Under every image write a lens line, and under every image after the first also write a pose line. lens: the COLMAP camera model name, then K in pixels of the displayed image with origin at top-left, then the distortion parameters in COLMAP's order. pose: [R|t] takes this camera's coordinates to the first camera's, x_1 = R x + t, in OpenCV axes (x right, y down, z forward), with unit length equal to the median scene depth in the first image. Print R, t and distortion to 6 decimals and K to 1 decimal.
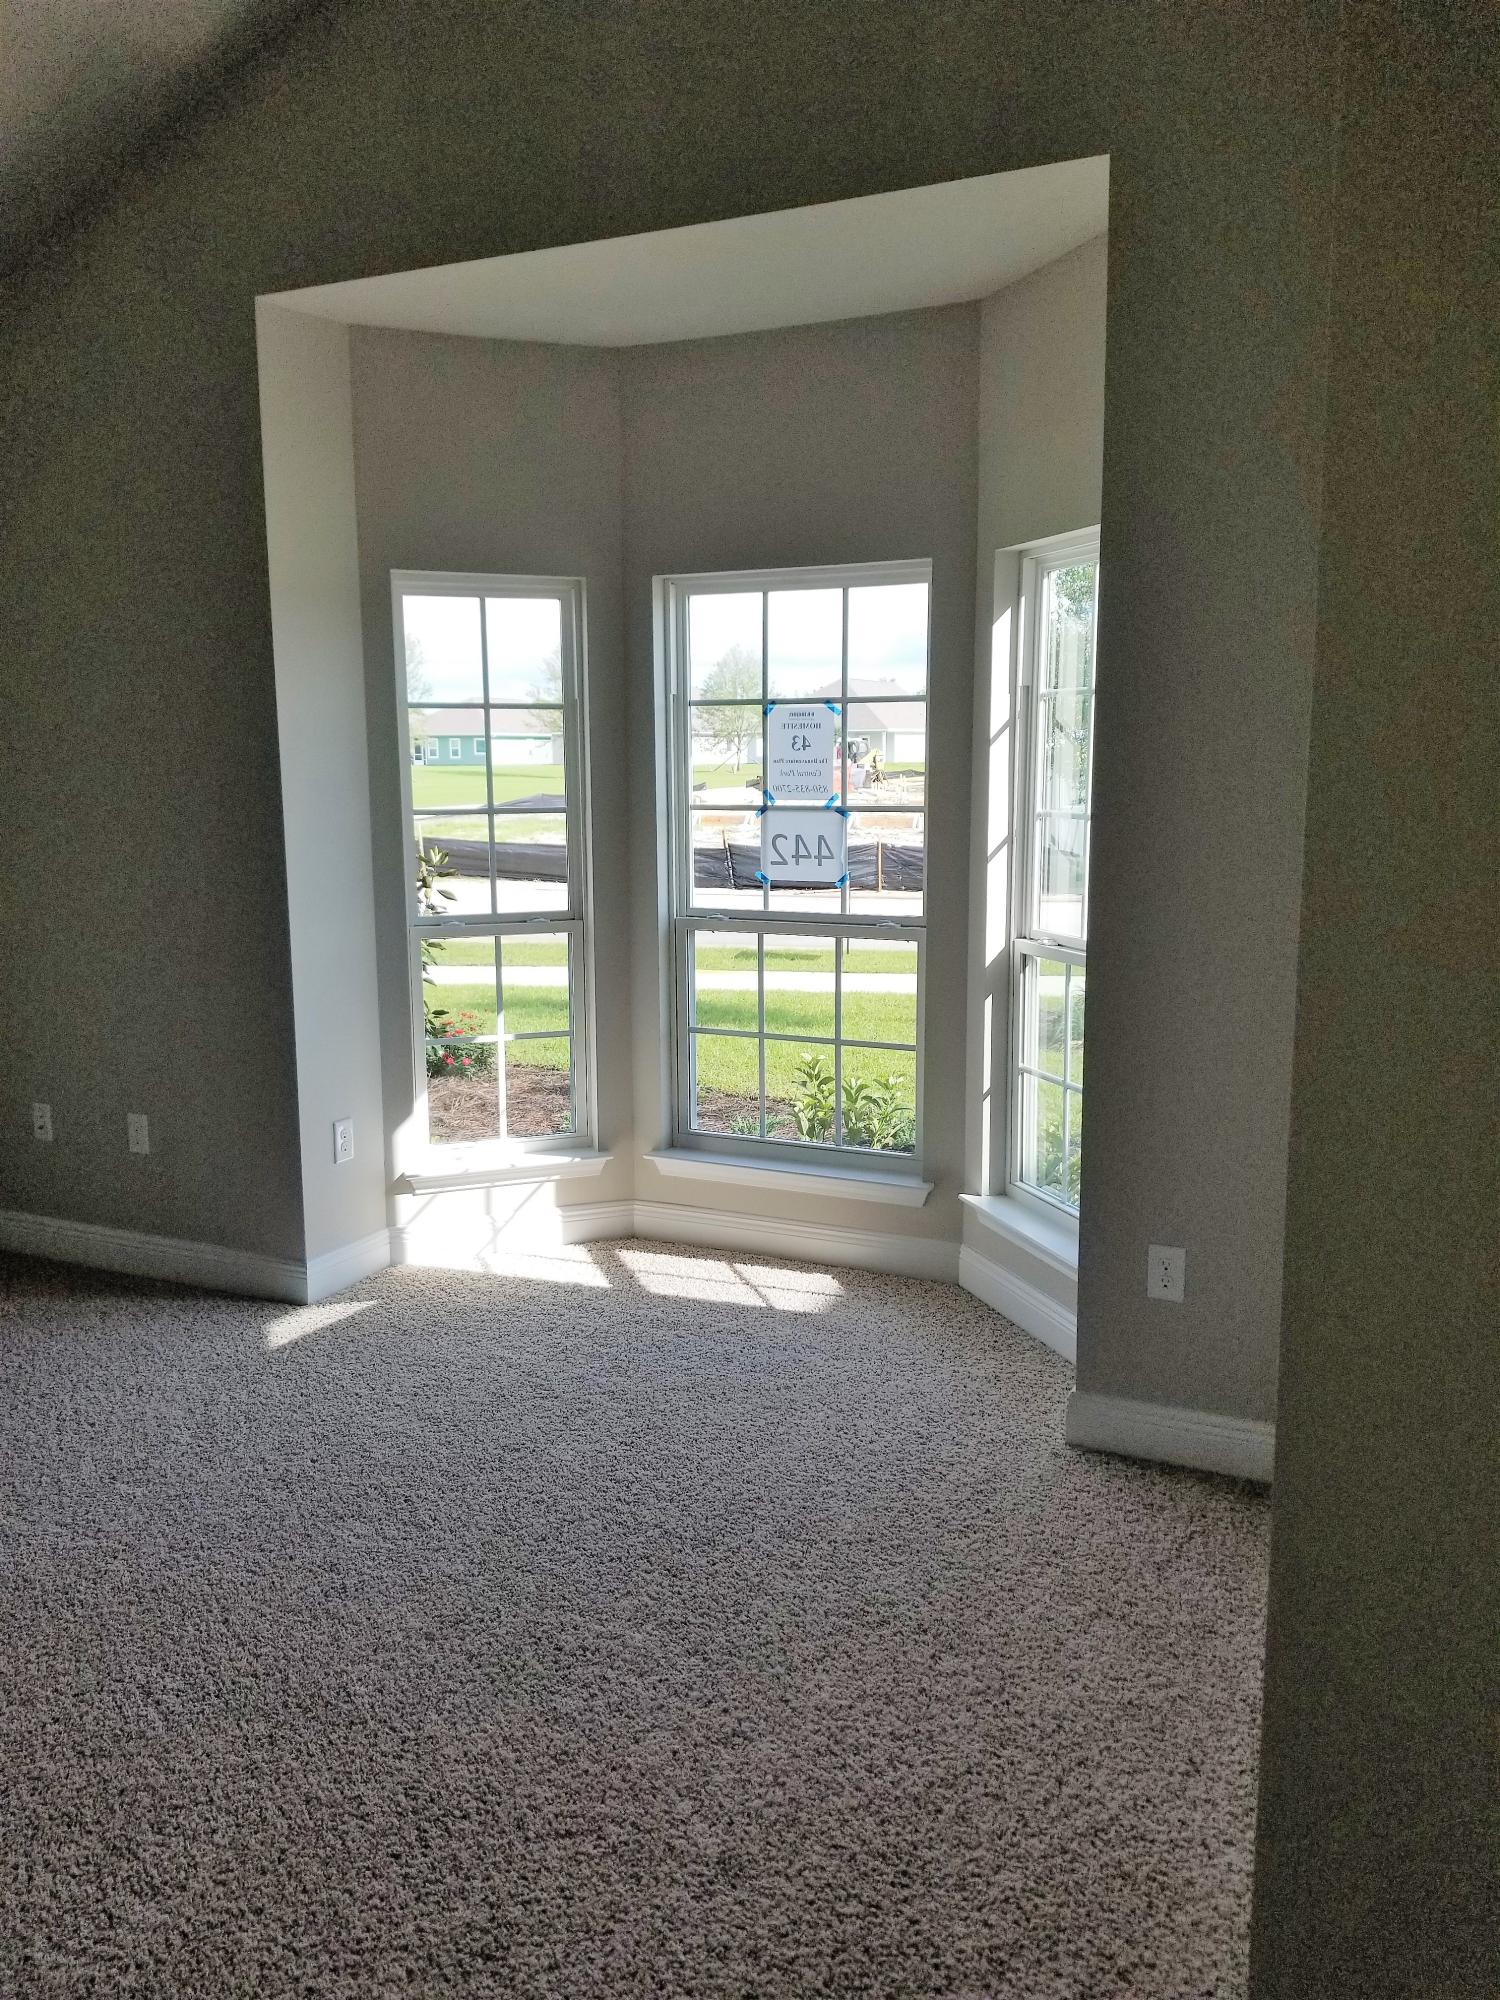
lens RADIAL K [[1535.6, 0, 753.7], [0, 1535.6, 1031.8], [0, 0, 1]] dist [0.050238, -0.090655]
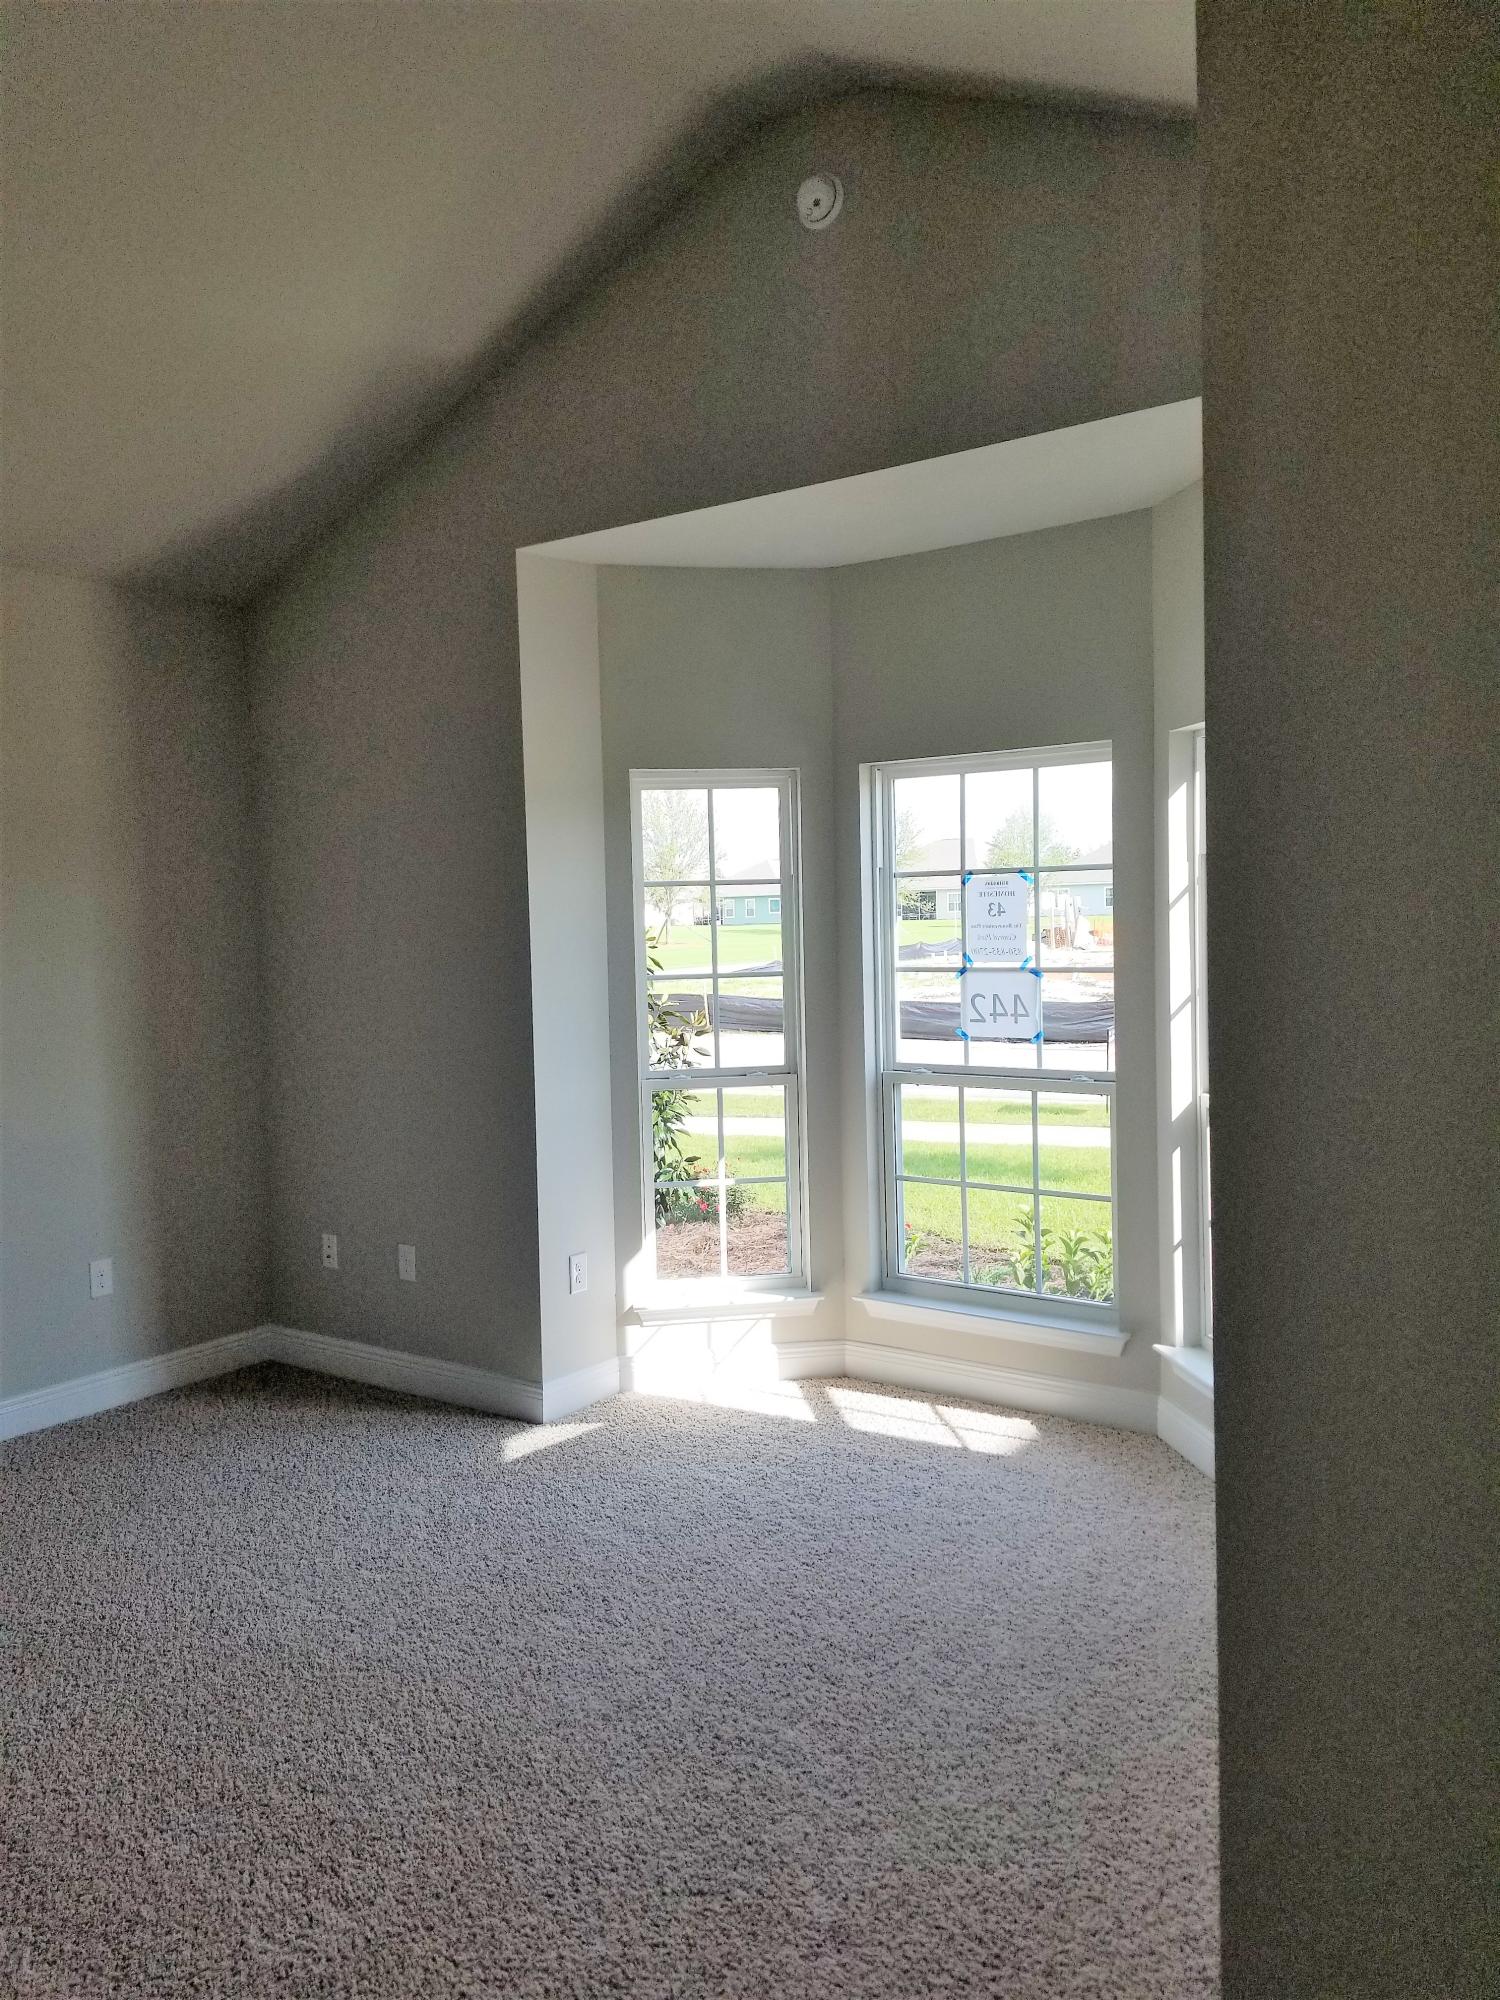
lens RADIAL K [[1586.3, 0, 761.9], [0, 1586.3, 1025.7], [0, 0, 1]] dist [0.055347, -0.120132]
pose [[0.980275, -0.002041, -0.197628, 0.096459], [-0.019009, 0.994337, -0.104557, 0.012396], [0.196722, 0.106251, 0.974685, -0.110119]]
